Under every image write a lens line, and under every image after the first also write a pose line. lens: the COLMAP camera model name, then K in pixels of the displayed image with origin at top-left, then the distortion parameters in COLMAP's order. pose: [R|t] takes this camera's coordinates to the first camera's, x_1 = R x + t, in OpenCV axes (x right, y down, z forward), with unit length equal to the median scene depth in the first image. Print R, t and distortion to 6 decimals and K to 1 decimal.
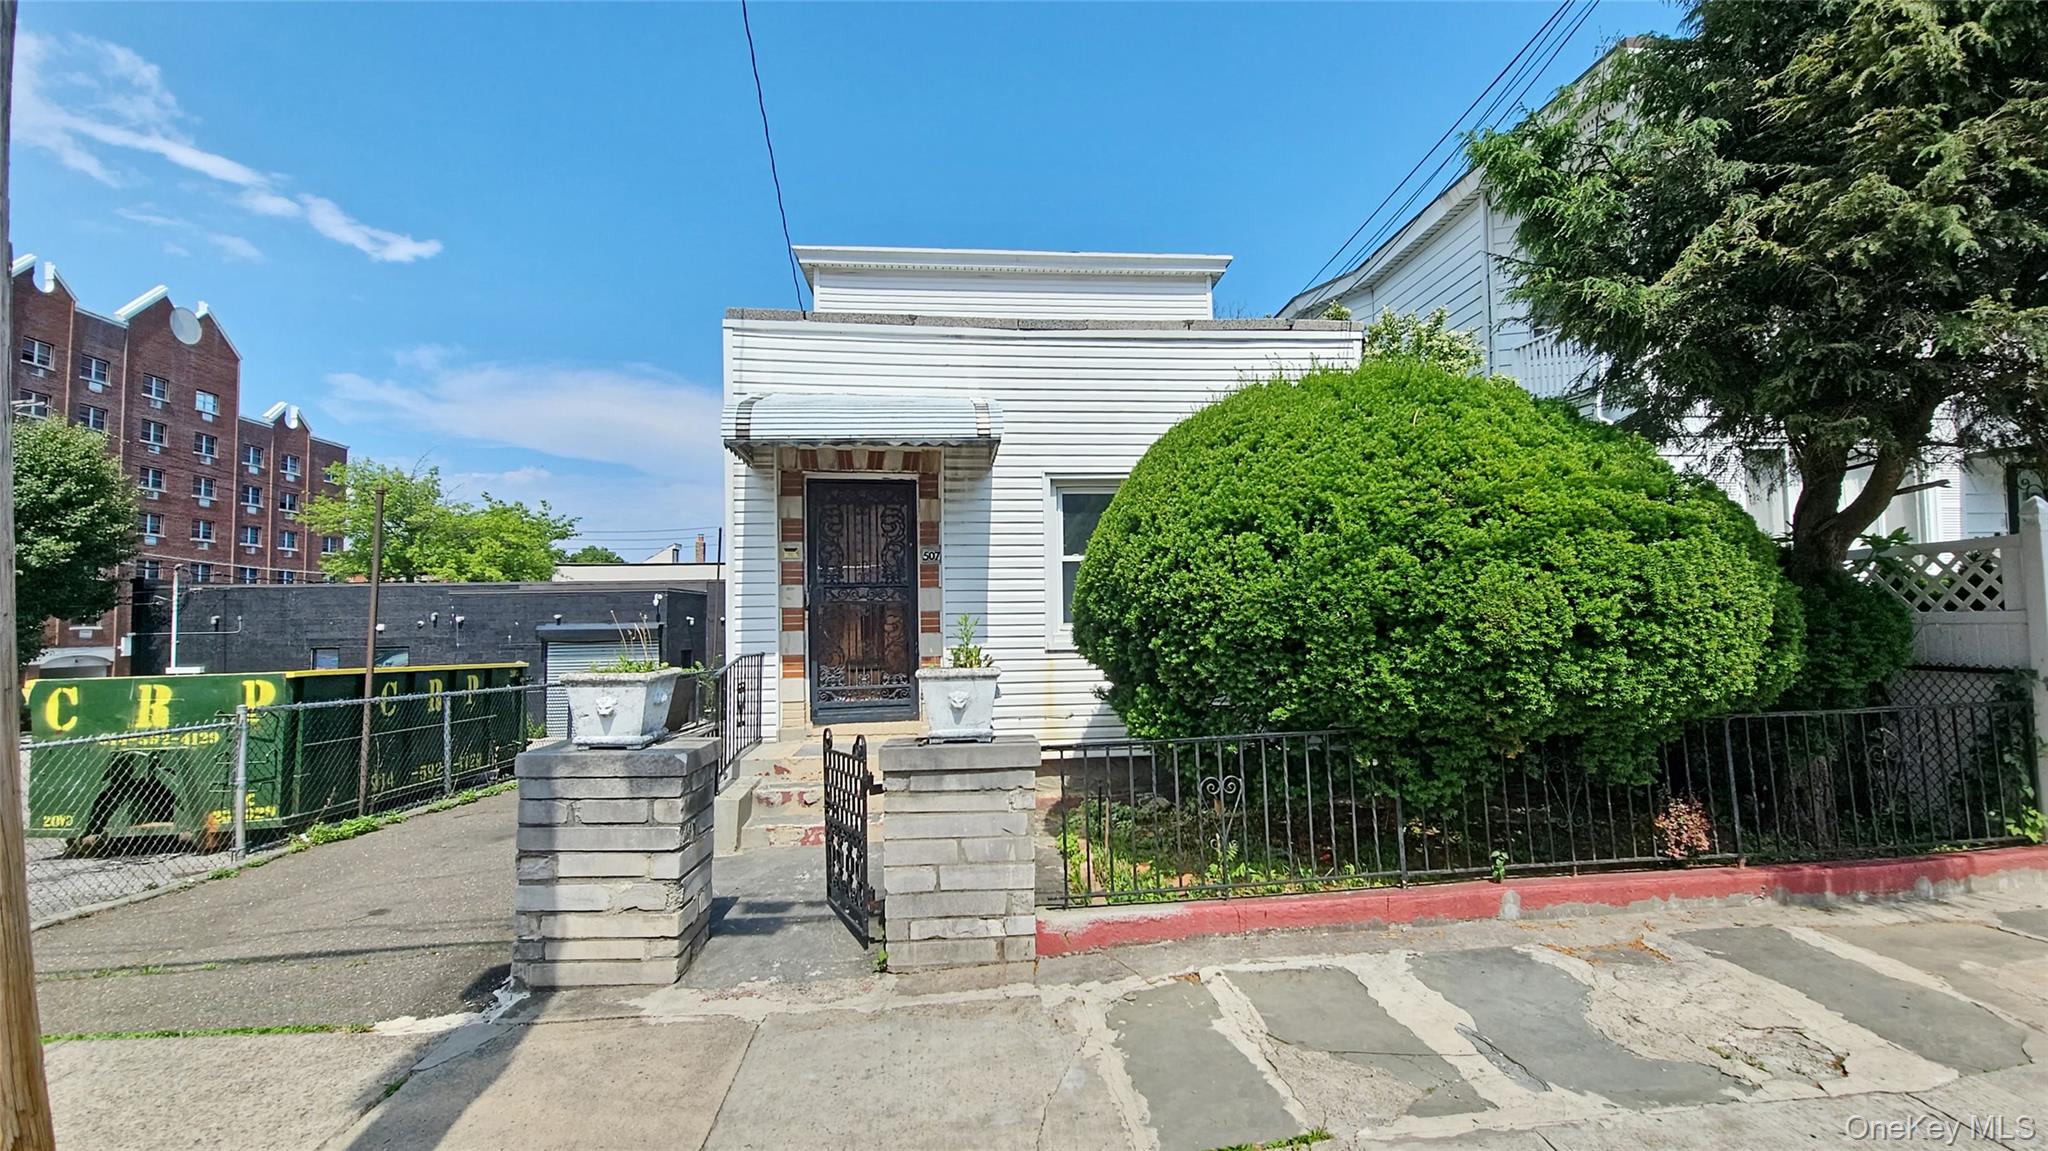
lens RADIAL K [[835.3, 0, 1028.3], [0, 835.3, 574.5], [0, 0, 1]] dist [0.001071, -0.000281]
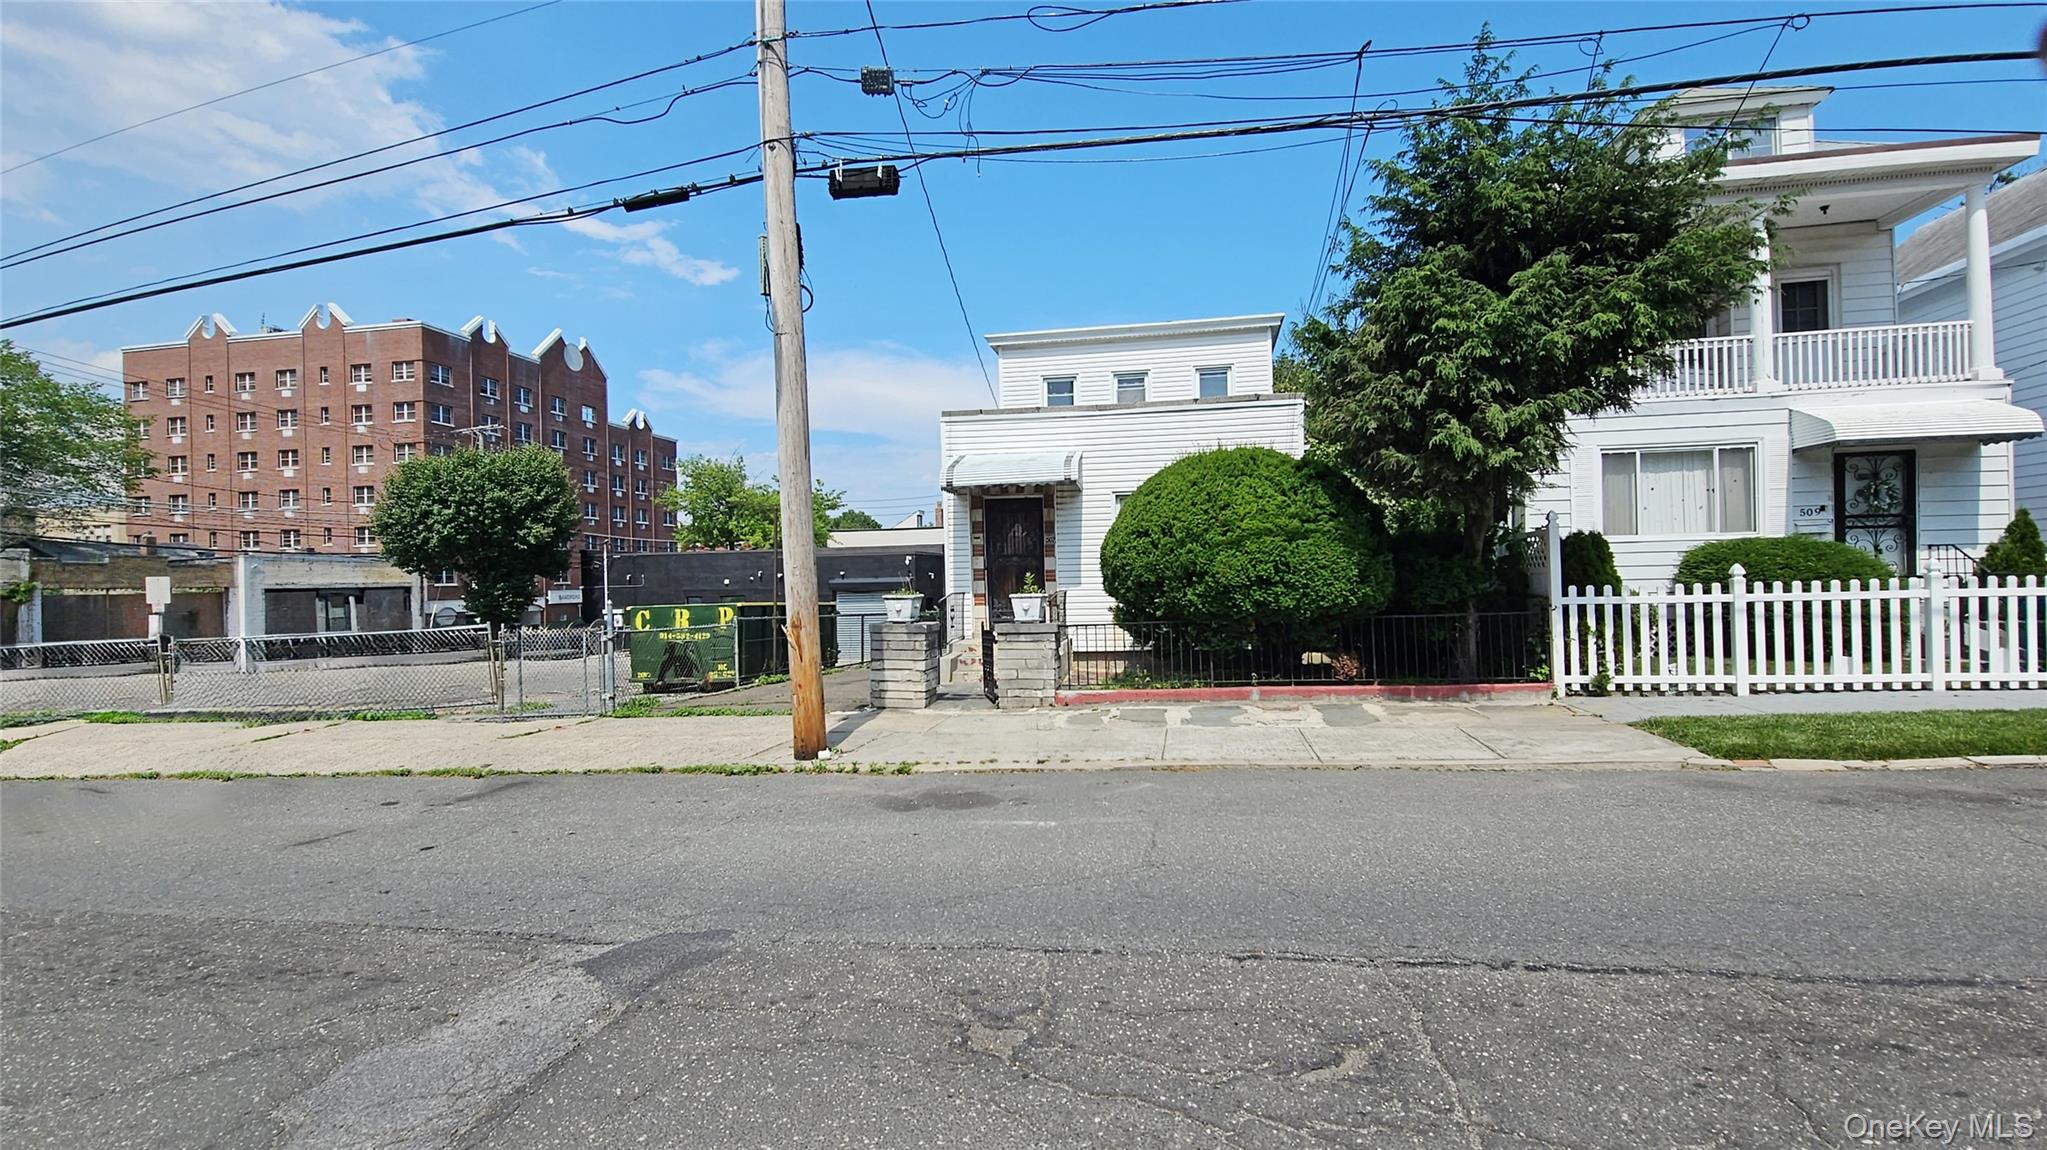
lens RADIAL K [[834.9, 0, 1032.3], [0, 834.9, 573.8], [0, 0, 1]] dist [0.001071, -0.000281]
pose [[0.965005, -0.006507, -0.262151, 0.242150], [0.020753, 0.998452, 0.051612, -0.031914], [0.261409, -0.055246, 0.963646, -0.577628]]
